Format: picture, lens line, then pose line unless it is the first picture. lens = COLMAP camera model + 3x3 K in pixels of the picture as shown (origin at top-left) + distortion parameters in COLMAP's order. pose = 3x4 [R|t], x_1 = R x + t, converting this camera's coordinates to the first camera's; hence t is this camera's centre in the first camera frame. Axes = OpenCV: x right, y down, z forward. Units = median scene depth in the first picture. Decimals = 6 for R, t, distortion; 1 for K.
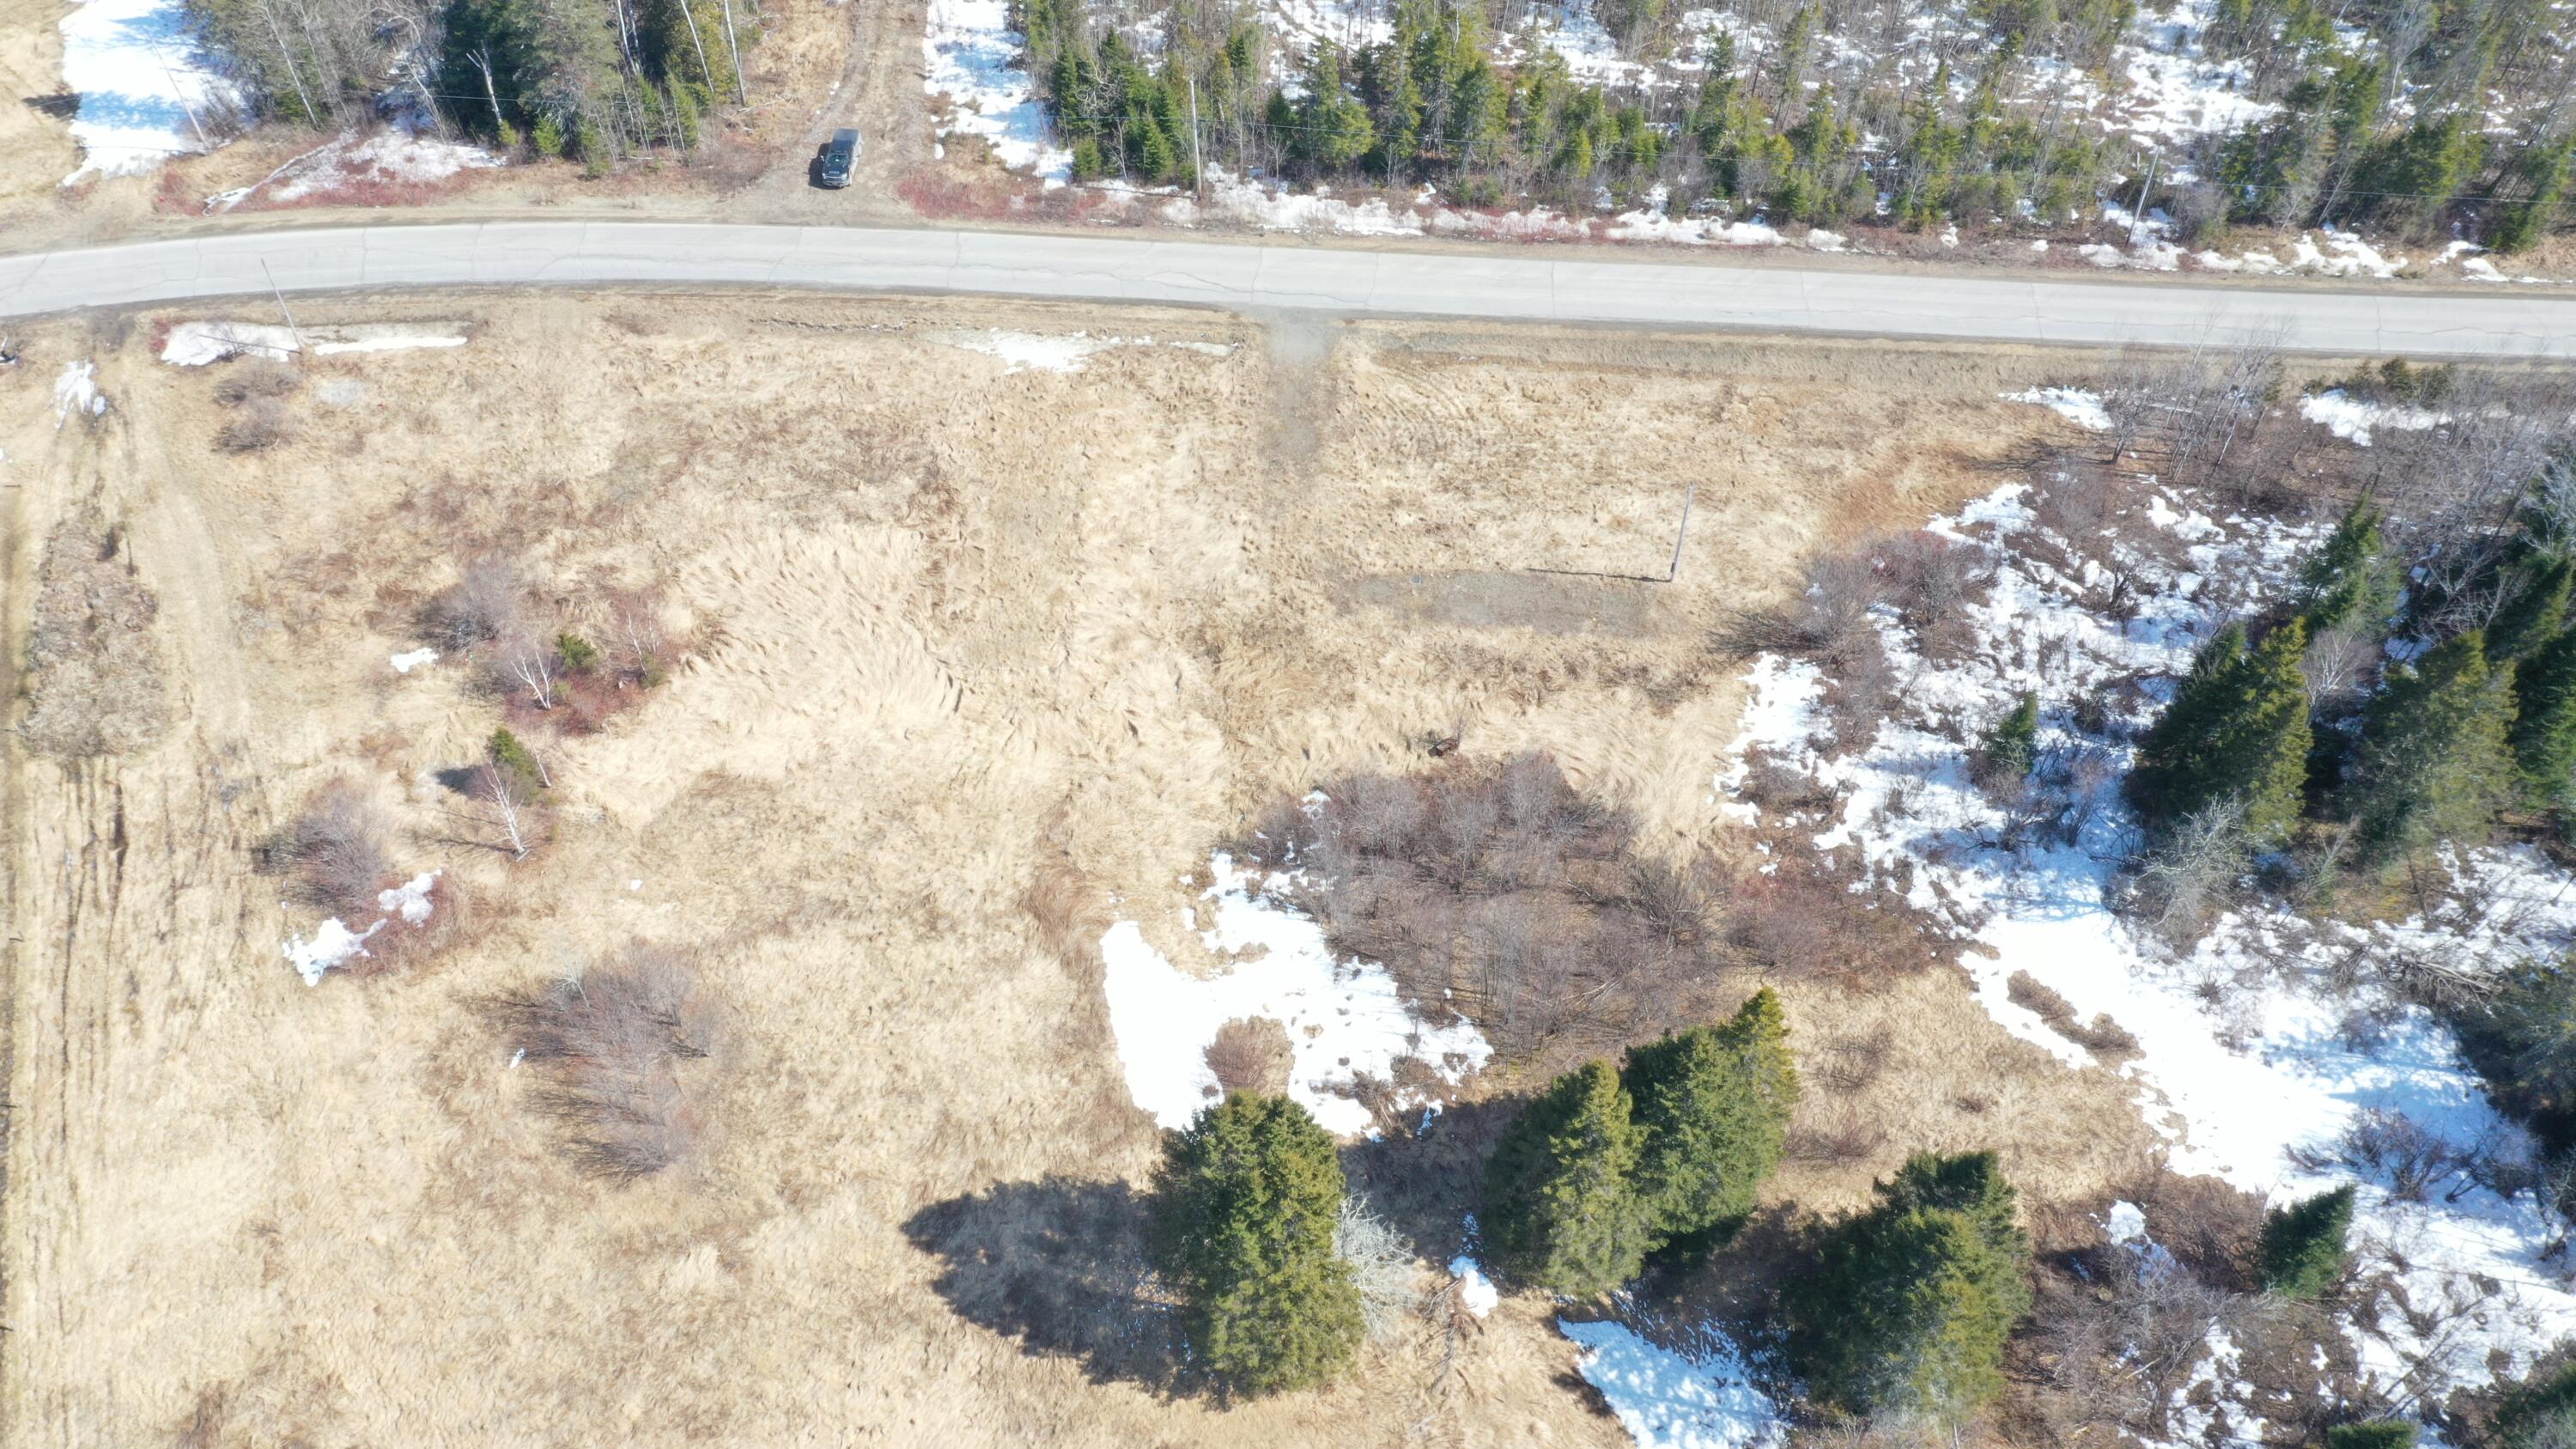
lens RADIAL K [[2081.1, 0, 1288.0], [0, 2081.1, 724.5], [0, 0, 1]] dist [-0.005364, -0.008423]
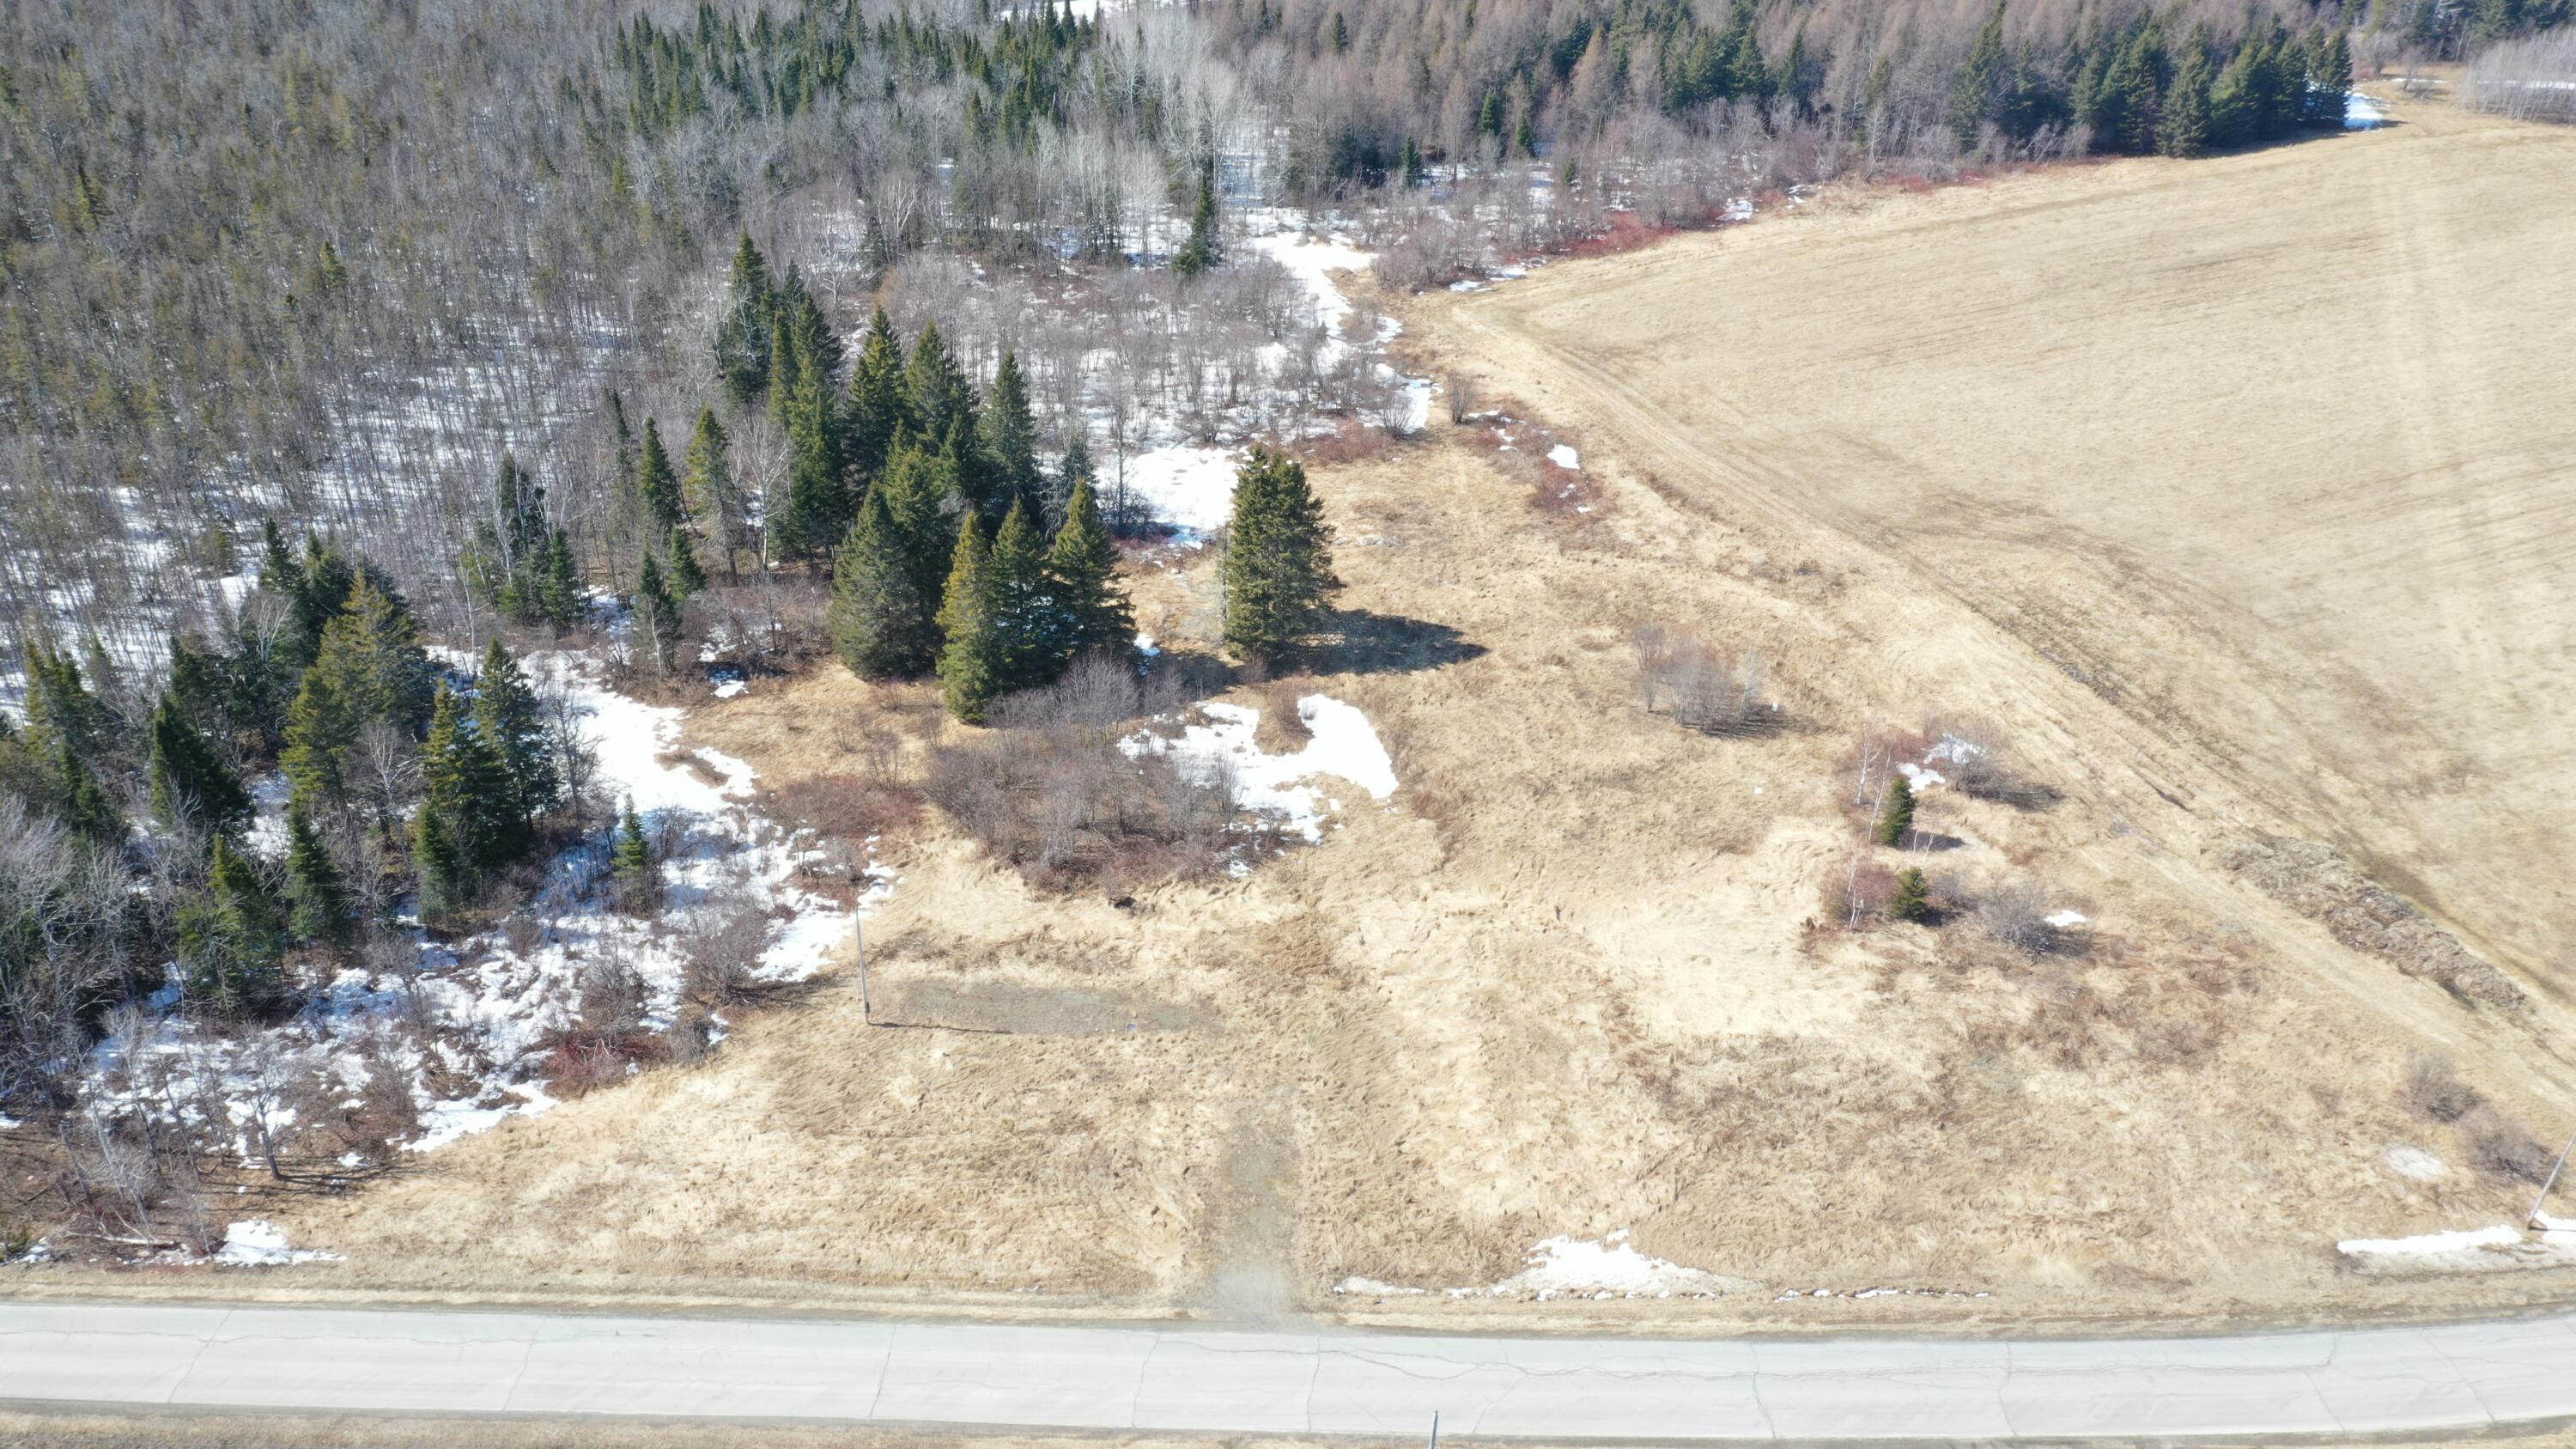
lens RADIAL K [[2081.1, 0, 1288.0], [0, 2081.1, 724.5], [0, 0, 1]] dist [-0.005364, -0.008423]
pose [[-0.999699, -0.000192, -0.024527, 0.012176], [-0.024199, 0.171049, 0.984965, -1.093051], [0.004007, 0.985263, -0.171002, 1.067217]]
